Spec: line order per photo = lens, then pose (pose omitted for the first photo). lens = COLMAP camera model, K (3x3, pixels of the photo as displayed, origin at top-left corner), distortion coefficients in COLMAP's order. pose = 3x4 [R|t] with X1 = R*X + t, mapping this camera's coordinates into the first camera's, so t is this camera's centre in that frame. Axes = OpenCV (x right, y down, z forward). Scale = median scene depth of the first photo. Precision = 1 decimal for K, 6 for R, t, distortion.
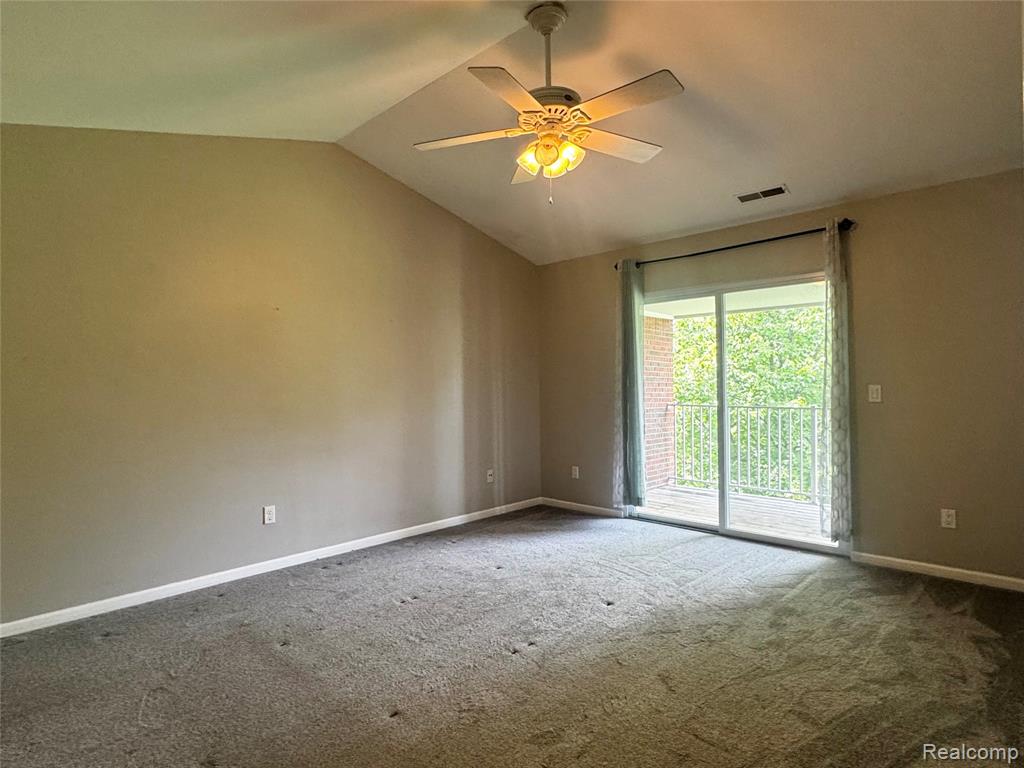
lens RADIAL K [[567.5, 0, 512.0], [0, 567.5, 384.0], [0, 0, 1]] dist [0.000660, 0.000754]
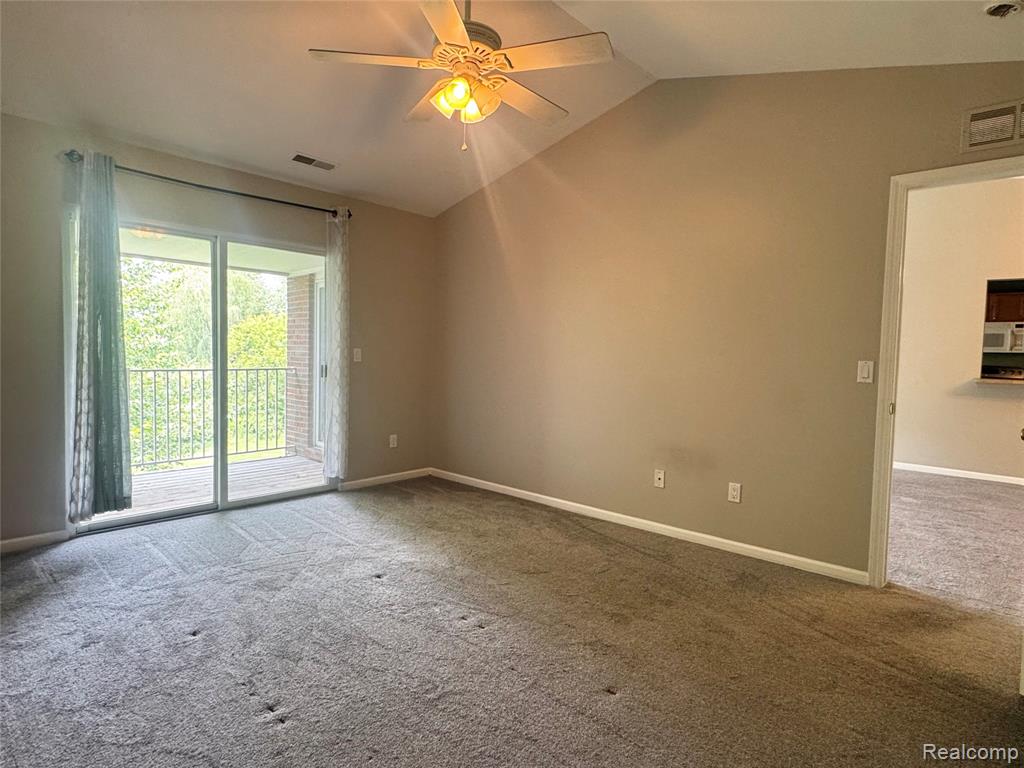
lens RADIAL K [[567.5, 0, 512.0], [0, 567.5, 384.0], [0, 0, 1]] dist [0.000660, 0.000754]
pose [[-0.029660, -0.046267, 0.998489, -0.703510], [-0.029540, 0.998532, 0.045391, 0.013294], [-0.999123, -0.028149, -0.030983, 0.744098]]
